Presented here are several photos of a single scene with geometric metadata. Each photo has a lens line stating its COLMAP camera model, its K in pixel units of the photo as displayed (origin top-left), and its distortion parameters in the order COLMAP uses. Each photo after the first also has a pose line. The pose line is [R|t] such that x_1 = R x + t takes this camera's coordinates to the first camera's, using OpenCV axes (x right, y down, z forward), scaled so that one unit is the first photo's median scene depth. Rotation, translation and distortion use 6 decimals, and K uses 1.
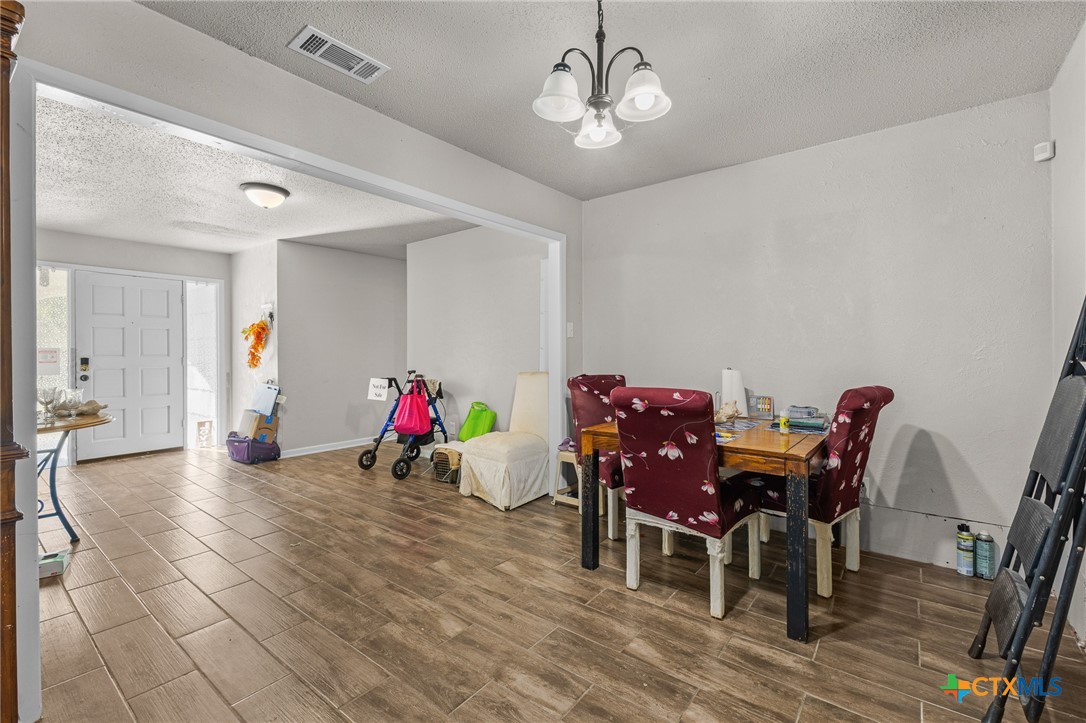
lens RADIAL K [[474.2, 0, 547.9], [0, 474.2, 353.1], [0, 0, 1]] dist [0.009949, -0.001737]
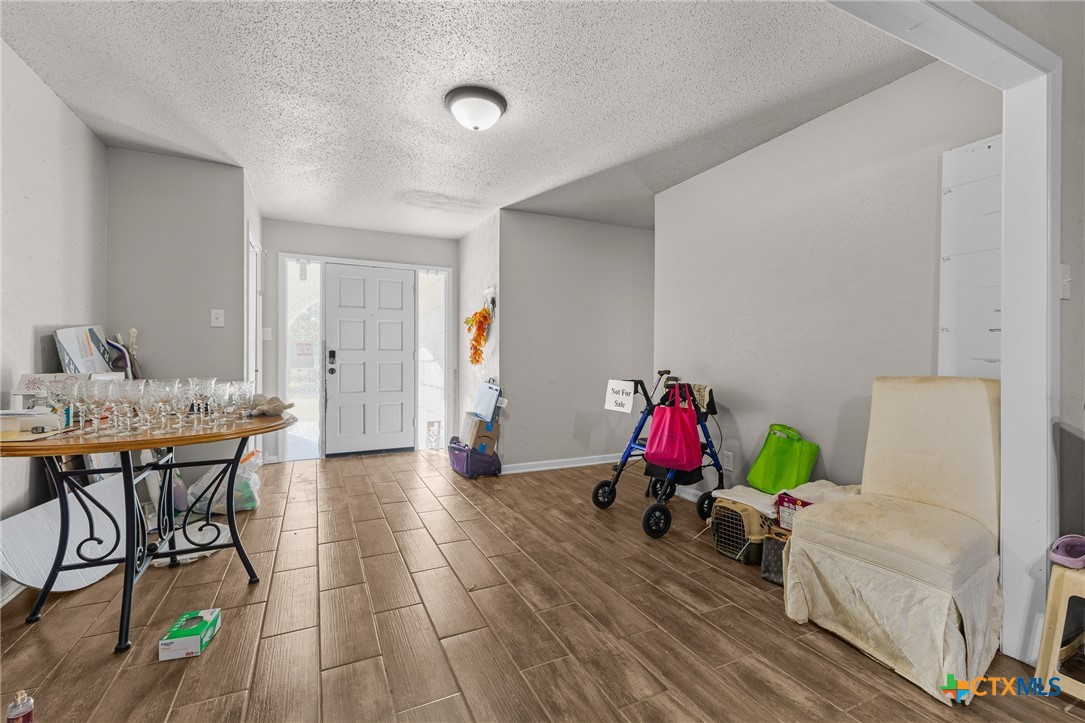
lens RADIAL K [[473.8, 0, 537.6], [0, 473.8, 356.2], [0, 0, 1]] dist [0.009949, -0.001737]
pose [[0.893454, 0.006377, -0.449110, -0.153956], [-0.007616, 0.999971, -0.000952, 0.019684], [0.449090, 0.004272, 0.893476, 0.326530]]
